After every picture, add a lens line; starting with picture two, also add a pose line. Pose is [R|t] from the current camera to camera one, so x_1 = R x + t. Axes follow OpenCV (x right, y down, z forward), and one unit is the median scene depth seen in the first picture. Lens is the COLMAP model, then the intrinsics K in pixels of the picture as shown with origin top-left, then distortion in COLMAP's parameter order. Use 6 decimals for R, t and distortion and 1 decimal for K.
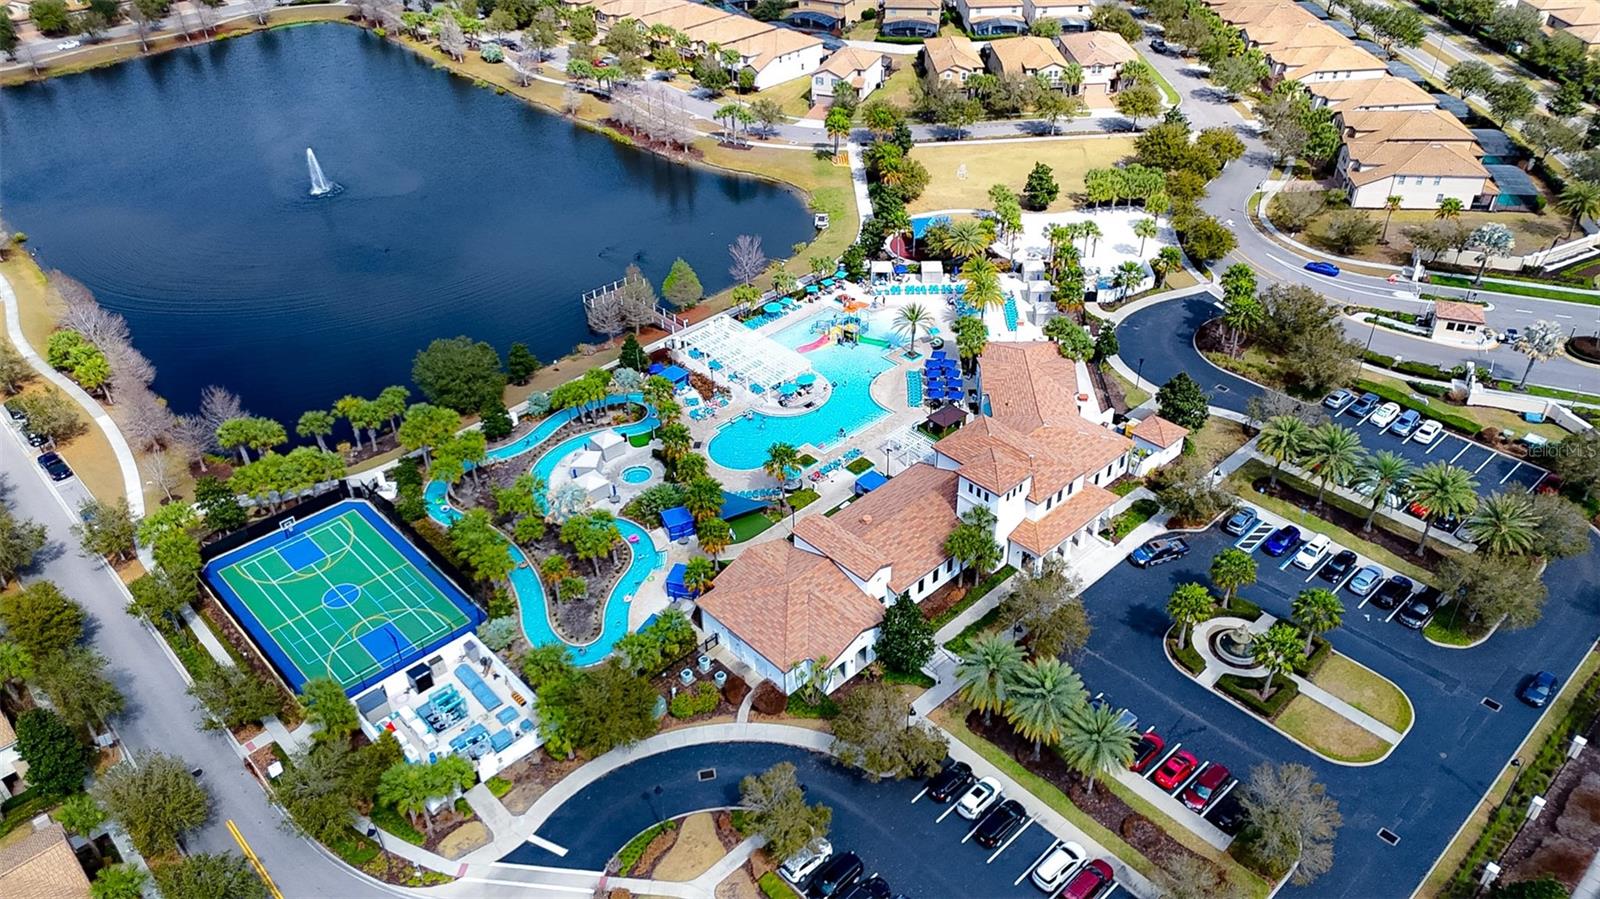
lens RADIAL K [[1169.2, 0, 807.0], [0, 1169.2, 454.2], [0, 0, 1]] dist [0.079040, -0.082045]
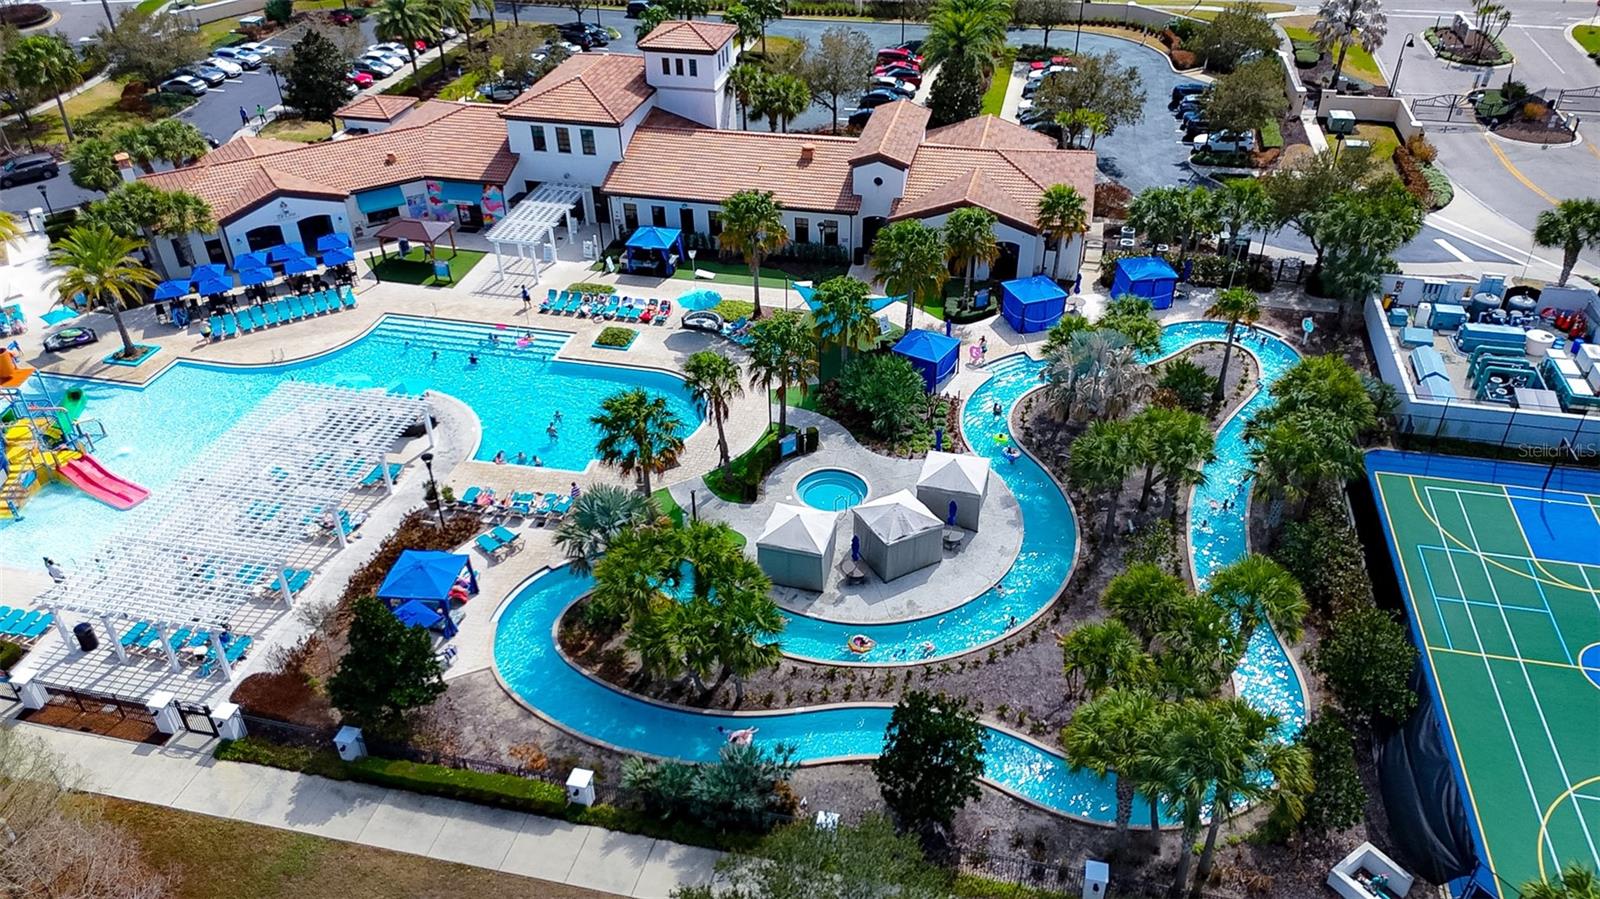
lens RADIAL K [[1169.2, 0, 807.6], [0, 1169.2, 451.7], [0, 0, 1]] dist [0.079040, -0.082045]
pose [[-0.556905, -0.452304, 0.696619, -0.473611], [0.502278, 0.484579, 0.716170, -0.326736], [-0.661493, 0.748736, -0.042682, 1.117869]]
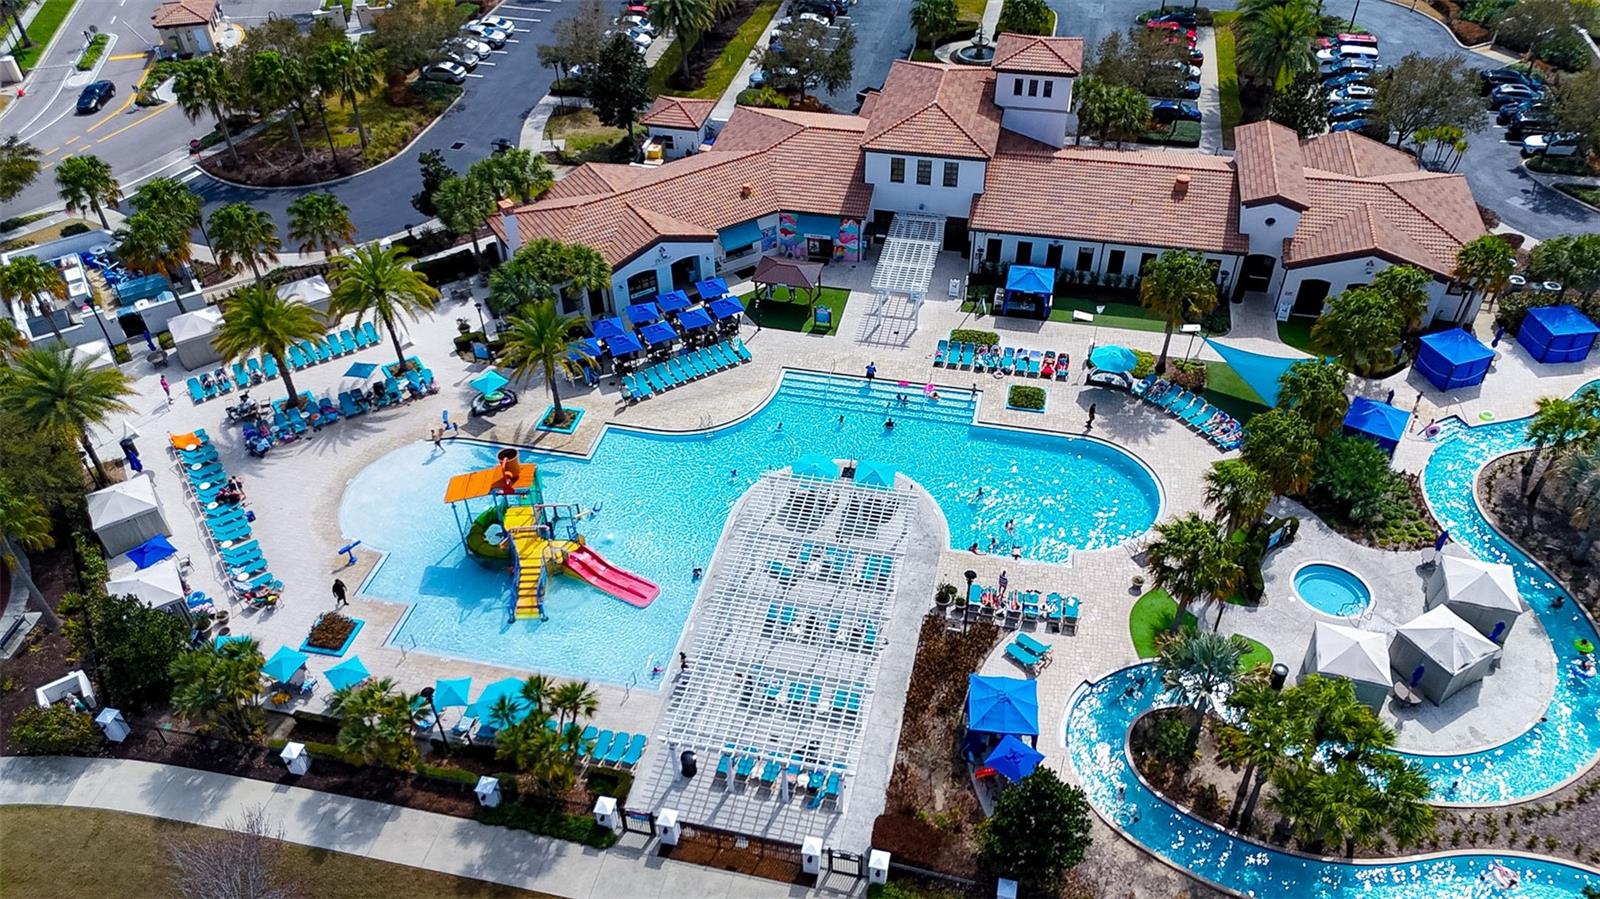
lens RADIAL K [[1169.2, 0, 801.6], [0, 1169.2, 448.2], [0, 0, 1]] dist [0.079040, -0.082045]
pose [[-0.553320, -0.523310, 0.648062, -0.321024], [0.508227, 0.404319, 0.760415, -0.471028], [-0.659956, 0.750115, 0.042243, 1.180438]]
